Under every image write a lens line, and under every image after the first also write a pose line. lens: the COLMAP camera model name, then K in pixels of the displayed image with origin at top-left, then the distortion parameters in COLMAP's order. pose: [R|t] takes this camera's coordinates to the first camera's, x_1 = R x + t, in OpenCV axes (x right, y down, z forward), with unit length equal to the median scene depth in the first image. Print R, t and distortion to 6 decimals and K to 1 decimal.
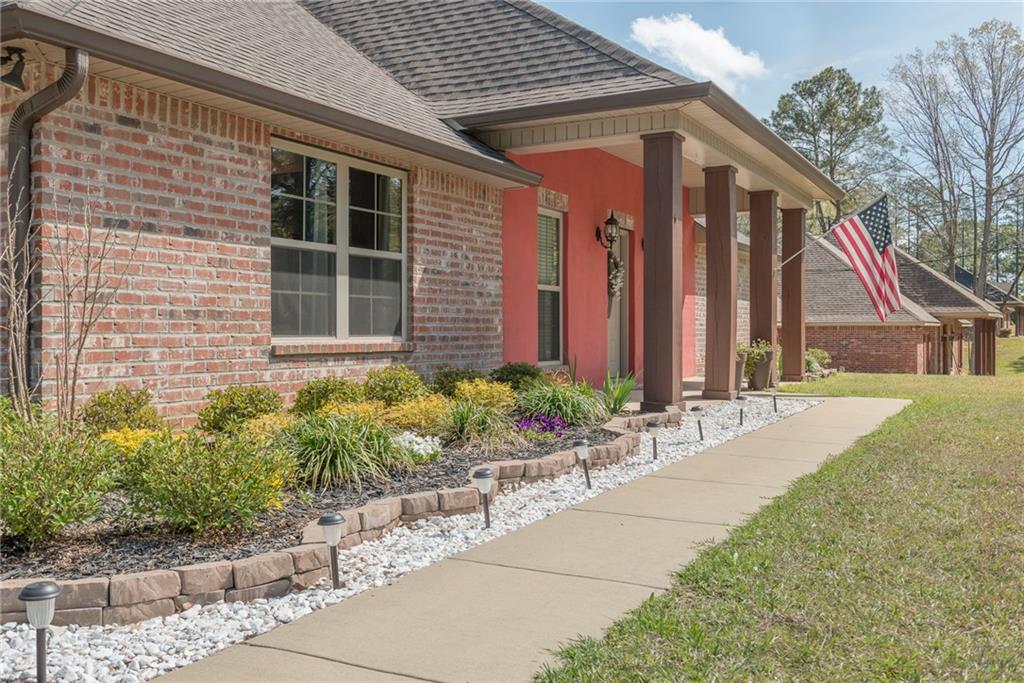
lens RADIAL K [[948.7, 0, 514.4], [0, 948.7, 344.3], [0, 0, 1]] dist [-0.010747, 0.000000]
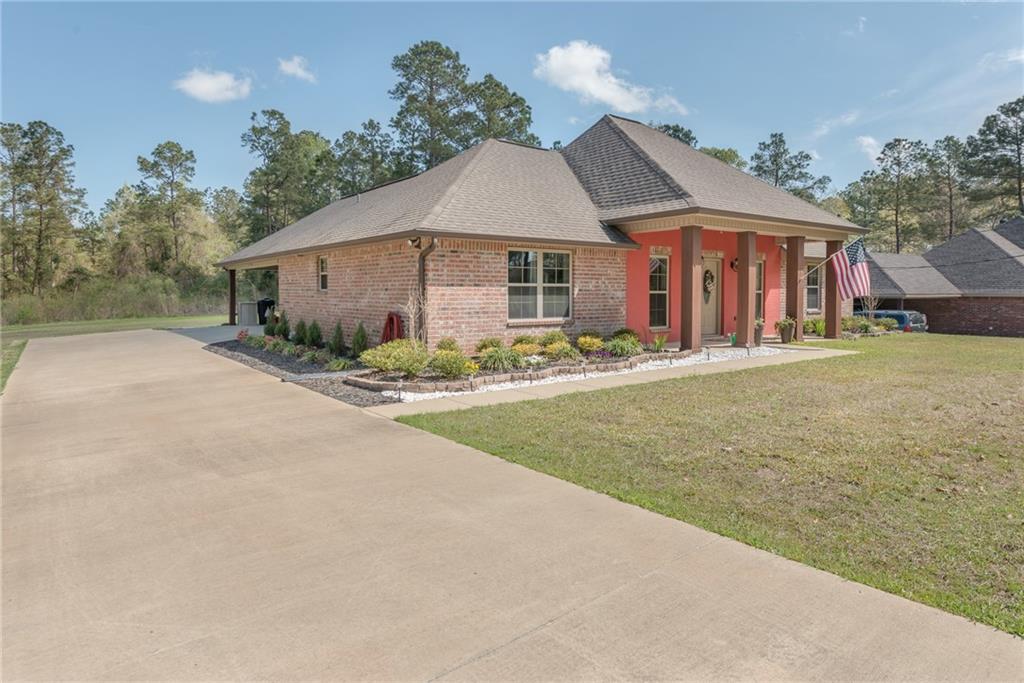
lens RADIAL K [[611.1, 0, 511.4], [0, 611.1, 335.9], [0, 0, 1]] dist [0.009460, 0.001495]
pose [[0.906576, 0.031958, -0.420830, 0.509619], [-0.006857, 0.998113, 0.061024, -0.068940], [0.421986, -0.052438, 0.905085, -0.621444]]
